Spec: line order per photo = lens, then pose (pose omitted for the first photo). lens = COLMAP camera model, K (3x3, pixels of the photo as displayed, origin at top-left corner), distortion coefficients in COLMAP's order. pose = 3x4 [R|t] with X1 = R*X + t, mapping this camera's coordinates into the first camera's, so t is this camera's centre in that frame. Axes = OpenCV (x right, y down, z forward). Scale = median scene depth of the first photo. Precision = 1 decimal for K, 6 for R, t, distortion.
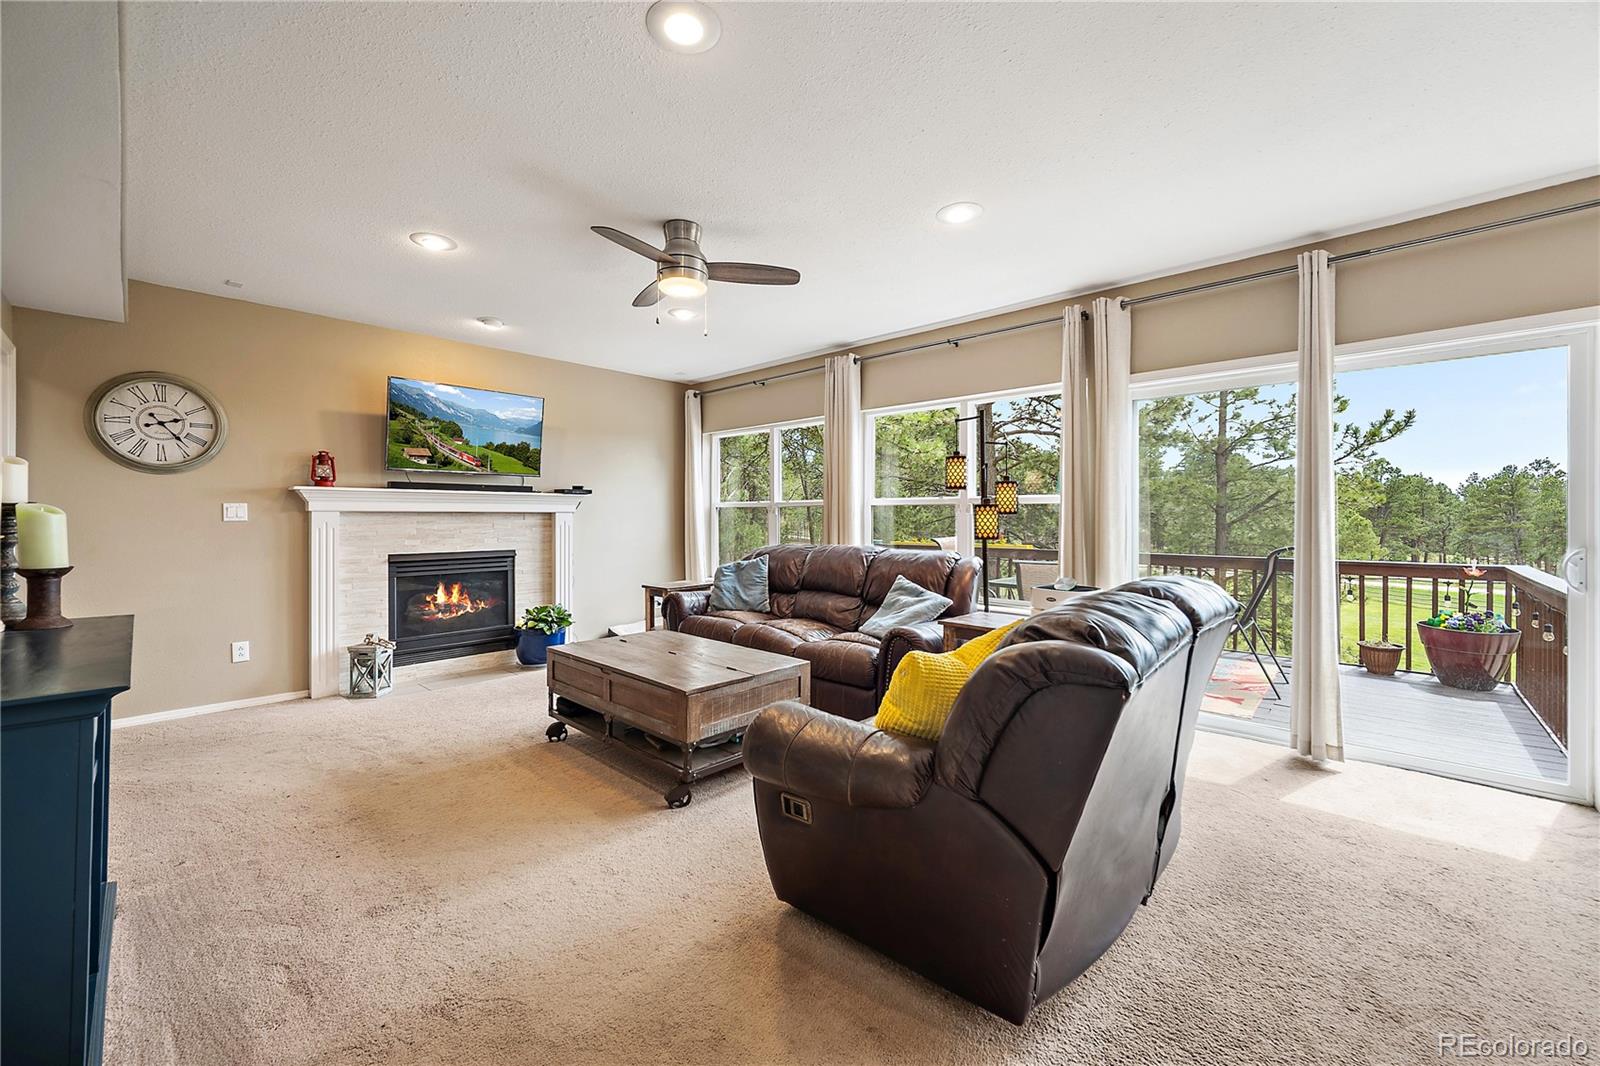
lens RADIAL K [[627.4, 0, 800.9], [0, 627.4, 520.8], [0, 0, 1]] dist [-0.014971, -0.000001]
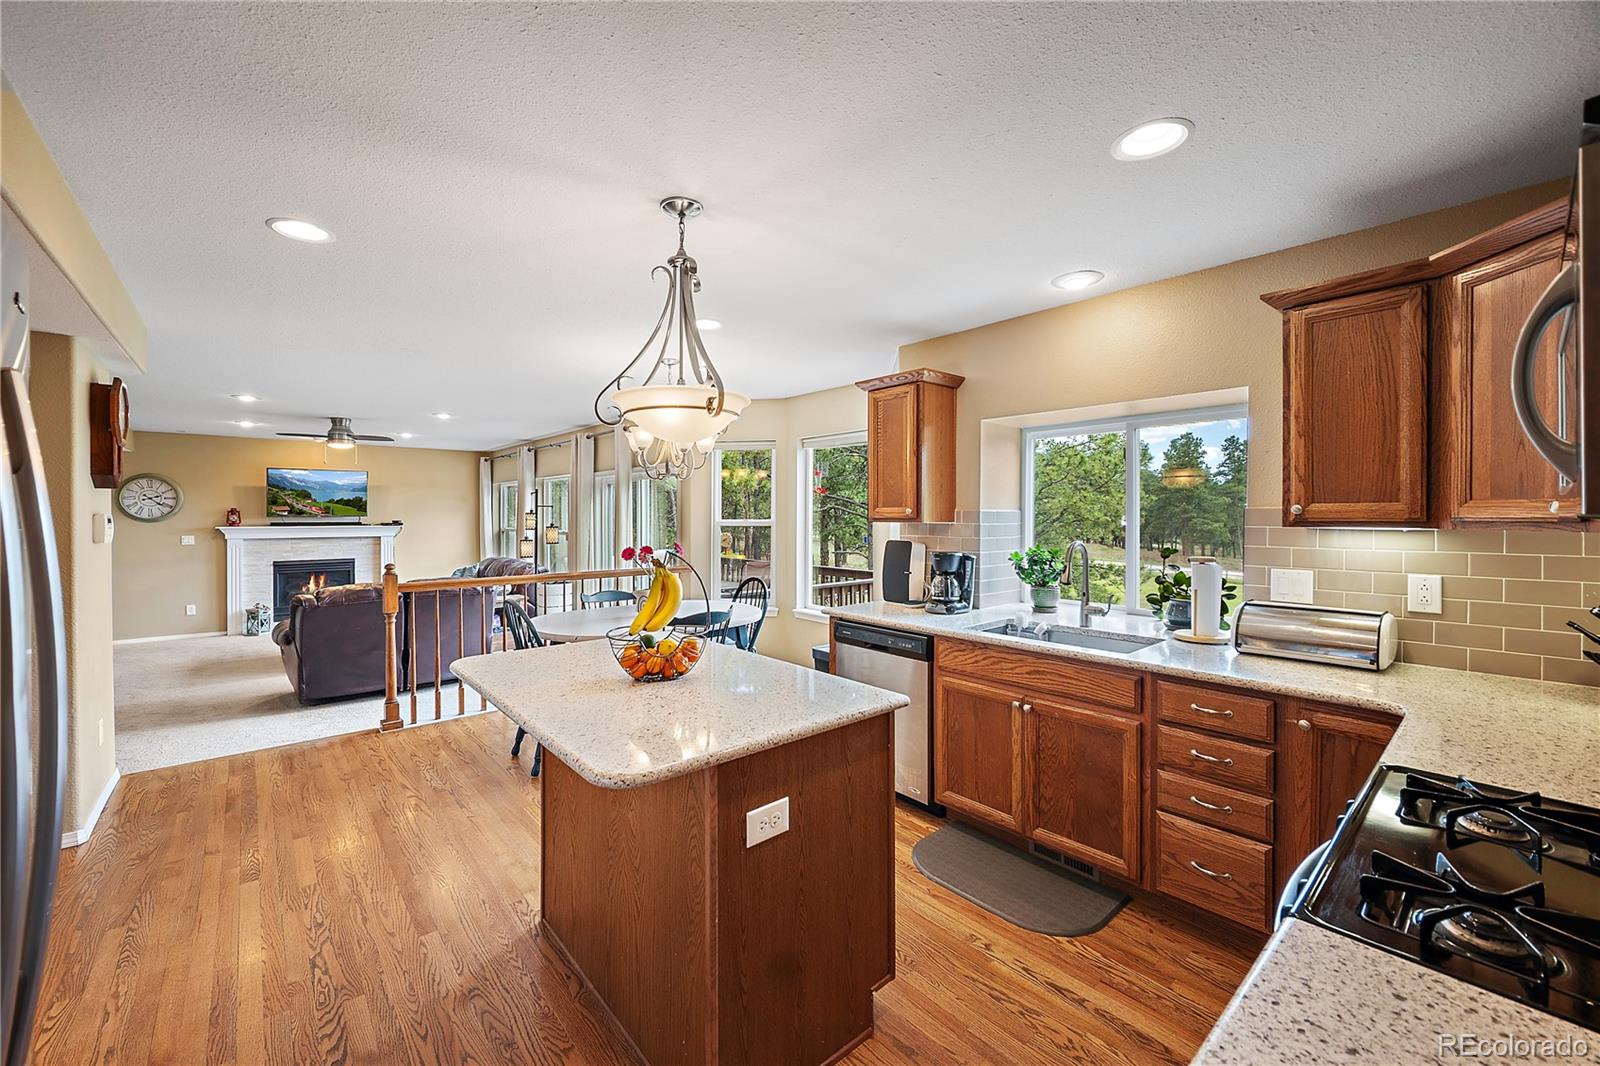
lens RADIAL K [[627.4, 0, 802.8], [0, 627.4, 524.5], [0, 0, 1]] dist [-0.014971, -0.000001]
pose [[0.995076, 0.001826, -0.099102, 1.110197], [-0.000992, 0.999964, 0.008463, -0.074311], [0.099114, -0.008323, 0.995041, -0.694287]]
